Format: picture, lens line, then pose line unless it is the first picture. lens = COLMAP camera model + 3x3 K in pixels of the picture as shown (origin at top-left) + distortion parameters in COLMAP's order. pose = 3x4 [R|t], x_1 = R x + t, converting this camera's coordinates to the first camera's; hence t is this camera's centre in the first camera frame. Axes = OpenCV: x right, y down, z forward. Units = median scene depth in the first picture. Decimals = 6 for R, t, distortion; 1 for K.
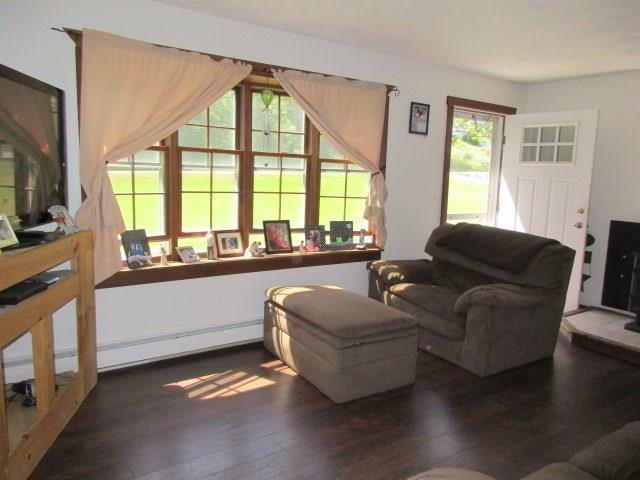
lens RADIAL K [[472.6, 0, 317.9], [0, 472.6, 237.3], [0, 0, 1]] dist [-0.010982, 0.008544]
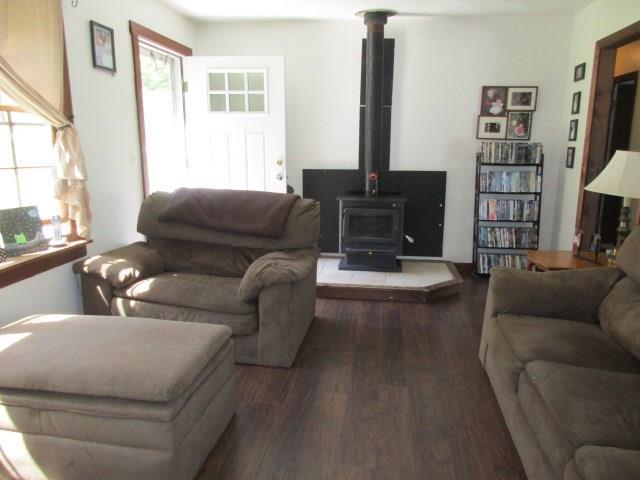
lens RADIAL K [[472.6, 0, 320.9], [0, 472.6, 235.6], [0, 0, 1]] dist [-0.010982, 0.008544]
pose [[0.654931, -0.184902, 0.732719, -0.145583], [0.123058, 0.982757, 0.138005, -0.034196], [-0.745602, -0.000217, 0.666391, 0.300159]]
